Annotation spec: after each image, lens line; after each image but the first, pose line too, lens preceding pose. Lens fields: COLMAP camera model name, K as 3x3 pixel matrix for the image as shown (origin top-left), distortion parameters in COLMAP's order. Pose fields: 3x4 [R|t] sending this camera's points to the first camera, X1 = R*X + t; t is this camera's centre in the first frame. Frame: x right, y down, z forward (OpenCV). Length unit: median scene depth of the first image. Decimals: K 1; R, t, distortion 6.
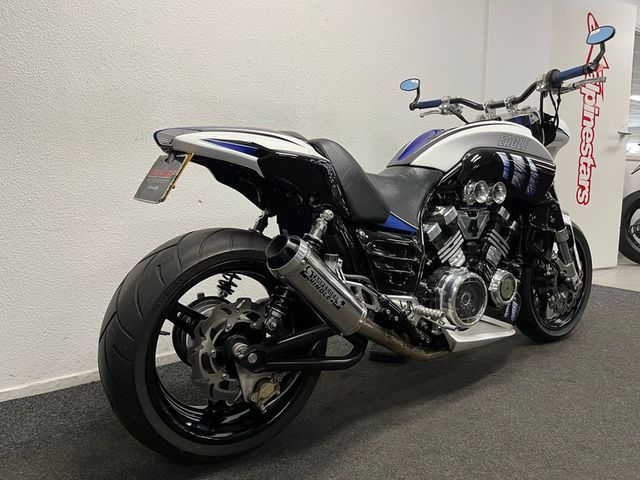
lens RADIAL K [[507.8, 0, 320.1], [0, 507.8, 261.3], [0, 0, 1]] dist [-0.002322, -0.001865]
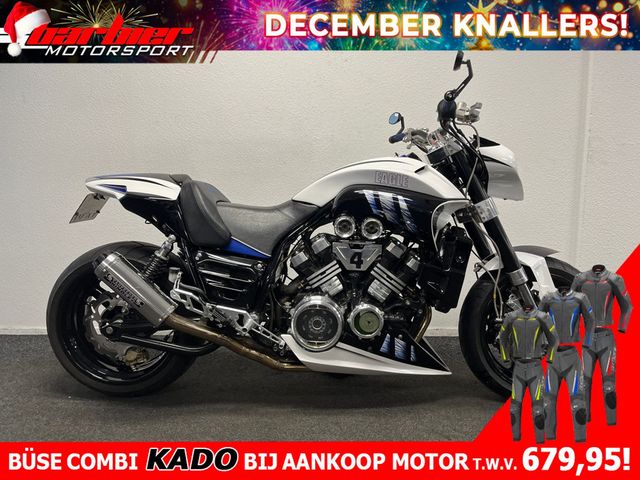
lens RADIAL K [[460.6, 0, 319.5], [0, 460.6, 248.1], [0, 0, 1]] dist [0.061535, -0.001577]
pose [[0.784539, 0.096842, -0.612470, 0.870136], [-0.107334, 0.994028, 0.019684, -0.106066], [0.610719, 0.050296, 0.790248, 0.206188]]
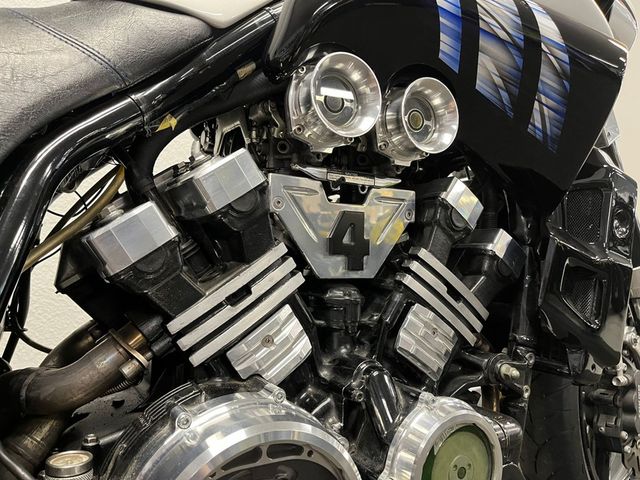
lens RADIAL K [[493.5, 0, 320.0], [0, 493.5, 240.0], [0, 0, 1]] dist [0.001212, -0.000379]
pose [[0.997365, 0.020480, -0.069596, 0.321373], [-0.030929, 0.987811, -0.152552, -0.022997], [0.065624, 0.154302, 0.985842, 0.756982]]
